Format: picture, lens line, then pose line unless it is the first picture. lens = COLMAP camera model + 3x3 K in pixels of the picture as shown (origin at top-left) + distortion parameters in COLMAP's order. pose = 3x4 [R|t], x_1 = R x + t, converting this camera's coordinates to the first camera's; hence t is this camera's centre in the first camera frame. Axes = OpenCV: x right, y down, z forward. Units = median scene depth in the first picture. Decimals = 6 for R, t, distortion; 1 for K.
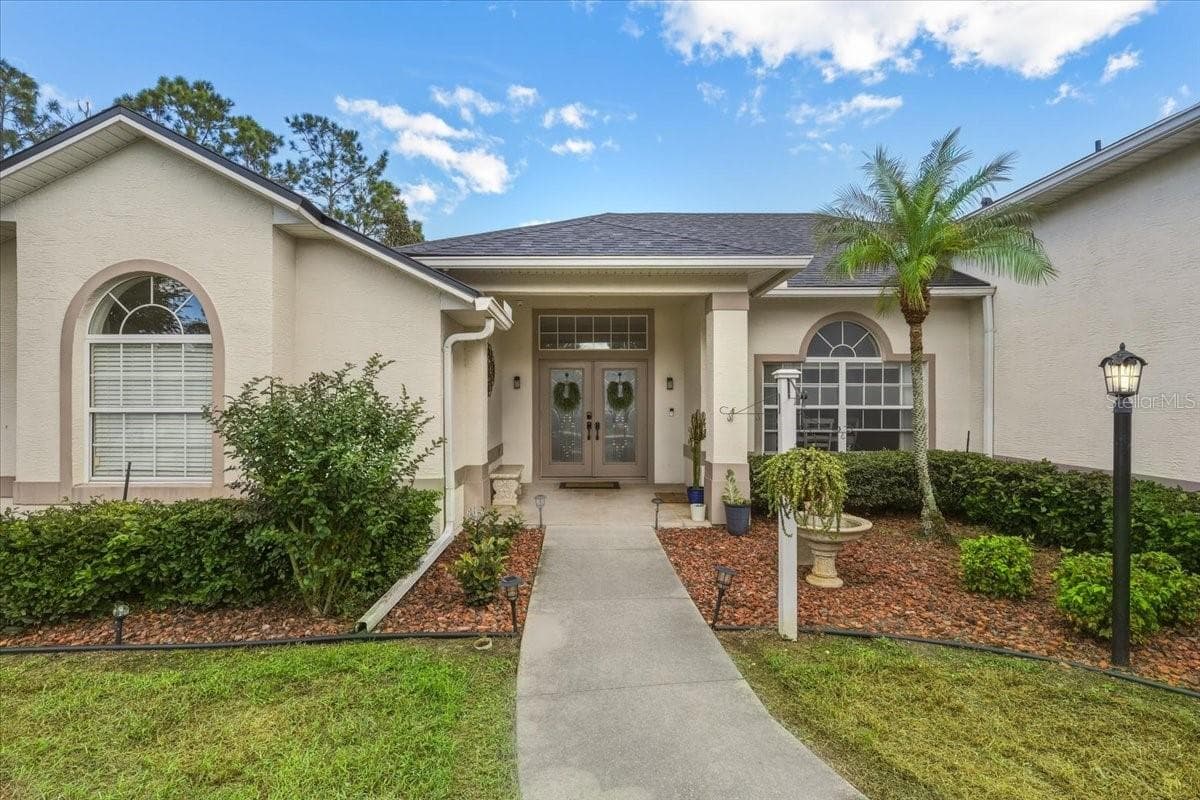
lens RADIAL K [[605.0, 0, 608.8], [0, 605.0, 390.7], [0, 0, 1]] dist [0.005742, -0.000417]
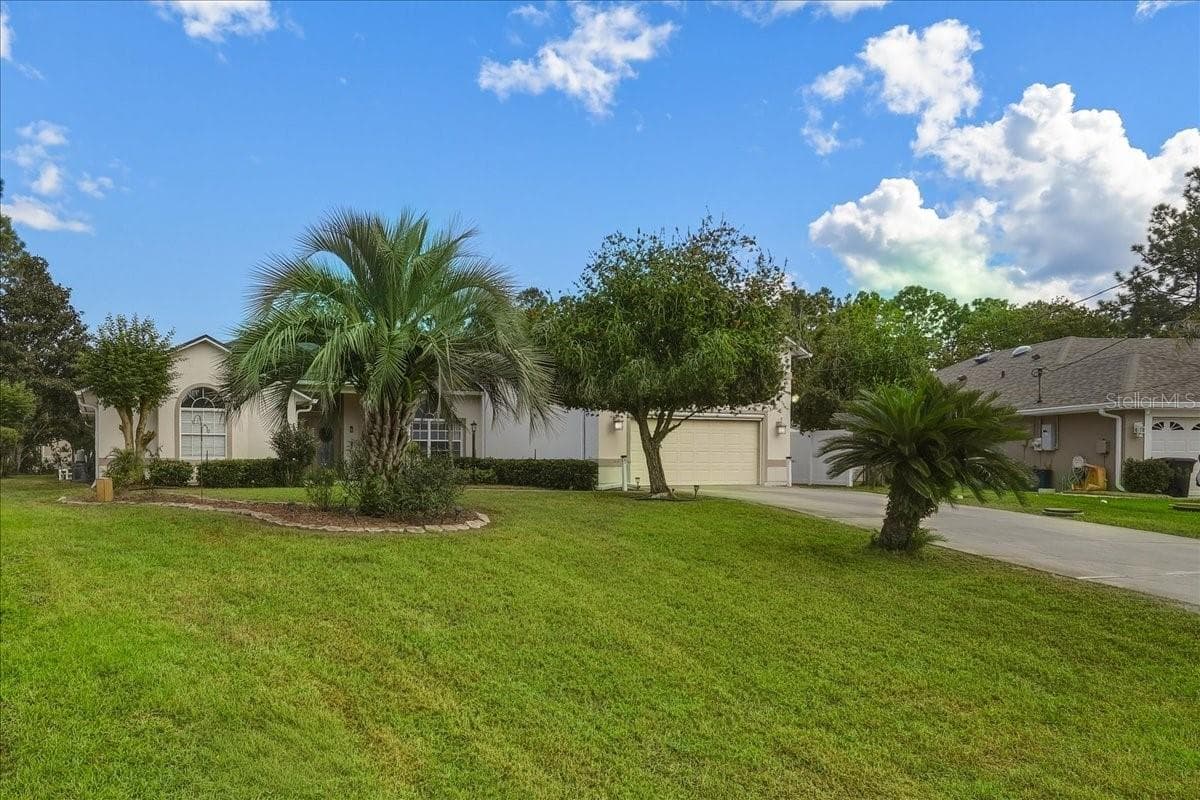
lens RADIAL K [[779.5, 0, 598.9], [0, 779.5, 407.9], [0, 0, 1]] dist [0.022590, 0.000278]
pose [[0.830920, 0.032890, 0.555418, -0.738163], [-0.008145, 0.998863, -0.046965, 0.039115], [-0.556332, 0.034500, 0.830244, -1.848724]]
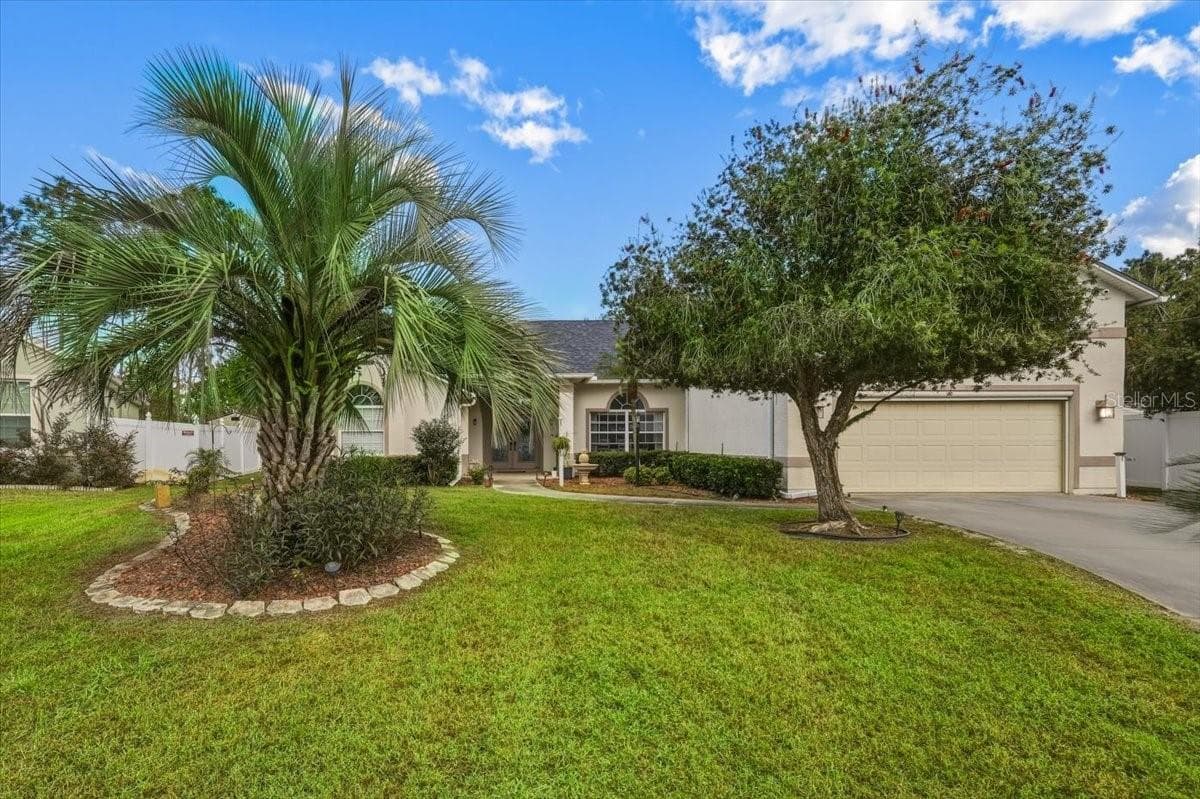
lens RADIAL K [[605.0, 0, 584.3], [0, 605.0, 423.3], [0, 0, 1]] dist [0.005742, -0.000417]
pose [[0.996285, -0.002116, 0.086093, 0.042469], [0.002844, 0.999961, -0.008338, 0.012705], [-0.086072, 0.008552, 0.996252, -1.188418]]
